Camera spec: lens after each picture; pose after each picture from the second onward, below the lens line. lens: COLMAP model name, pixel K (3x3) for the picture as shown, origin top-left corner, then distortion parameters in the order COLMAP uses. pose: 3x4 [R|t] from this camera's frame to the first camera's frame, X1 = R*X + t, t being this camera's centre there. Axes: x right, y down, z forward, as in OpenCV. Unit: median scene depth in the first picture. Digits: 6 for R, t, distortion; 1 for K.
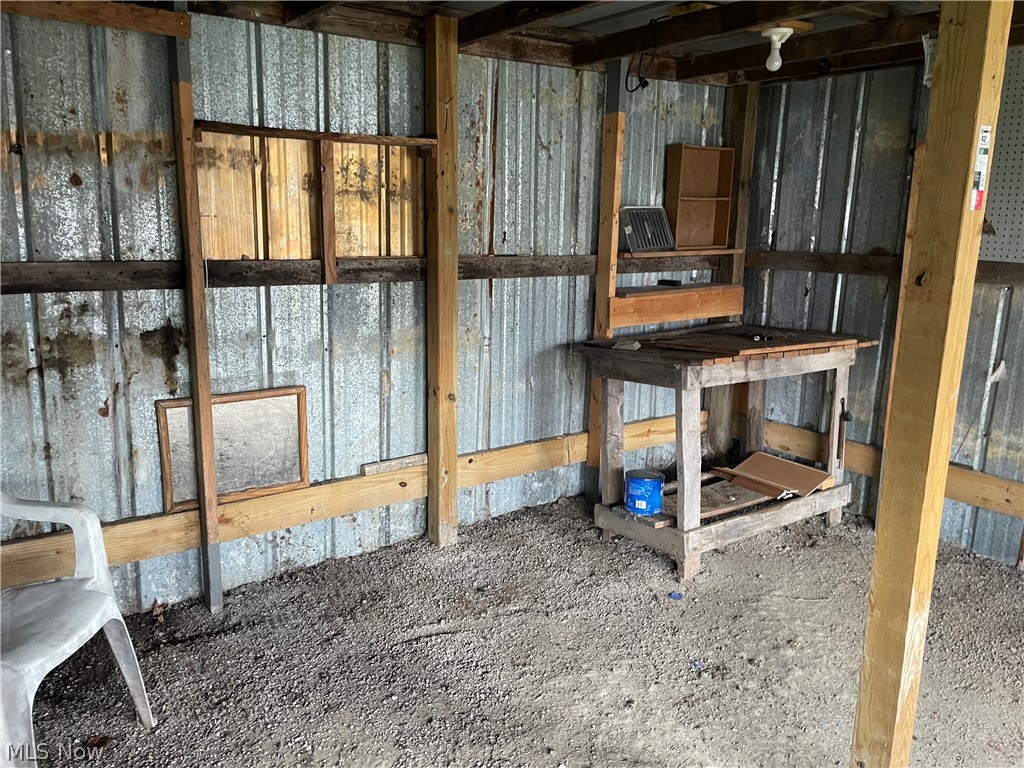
lens RADIAL K [[769.4, 0, 518.9], [0, 769.4, 374.2], [0, 0, 1]] dist [0.085846, -0.111736]
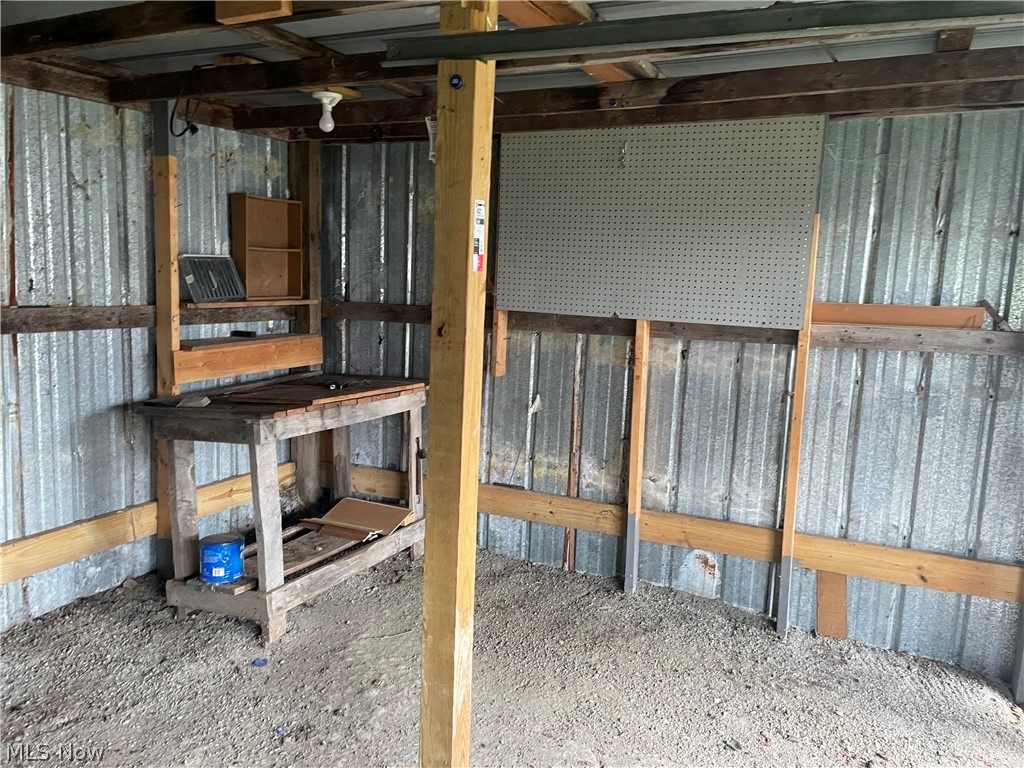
lens RADIAL K [[769.4, 0, 521.2], [0, 769.4, 374.1], [0, 0, 1]] dist [0.085846, -0.111736]
pose [[0.876584, -0.048402, 0.478809, 0.039001], [0.077419, 0.996154, -0.041036, -0.002087], [-0.474981, 0.073041, 0.876960, -0.013850]]
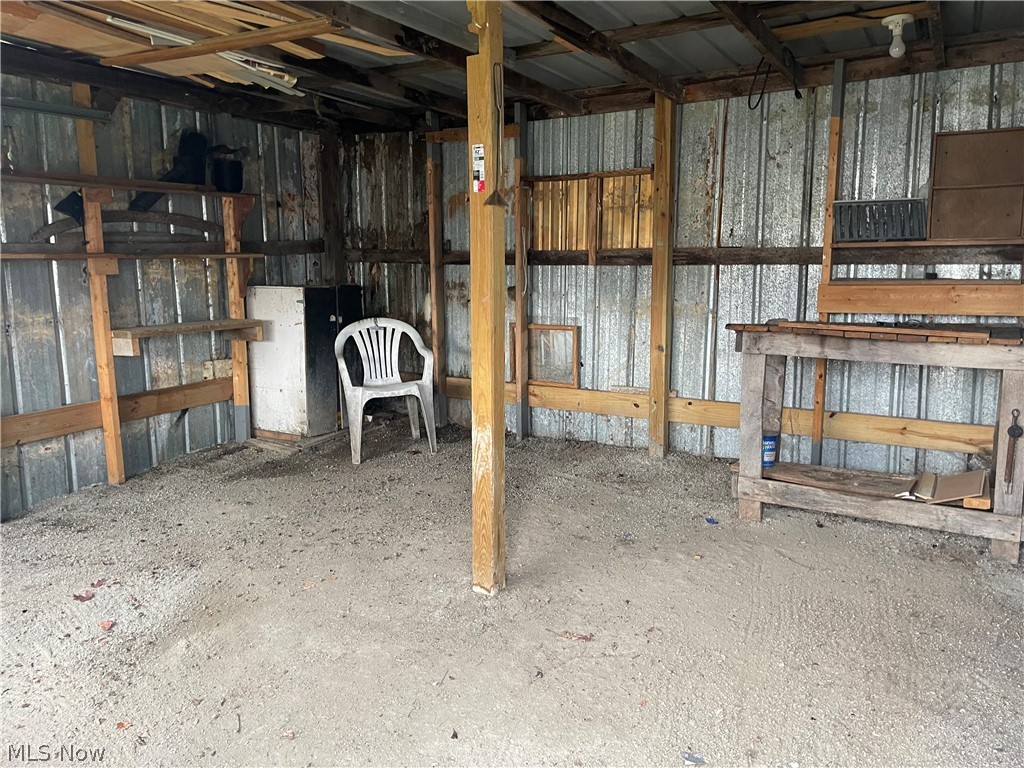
lens RADIAL K [[769.4, 0, 522.0], [0, 769.4, 376.0], [0, 0, 1]] dist [0.085846, -0.111736]
pose [[0.409480, 0.123083, -0.903978, 1.064586], [-0.168197, 0.984057, 0.057798, 0.040643], [0.896680, 0.128380, 0.423654, 0.182321]]
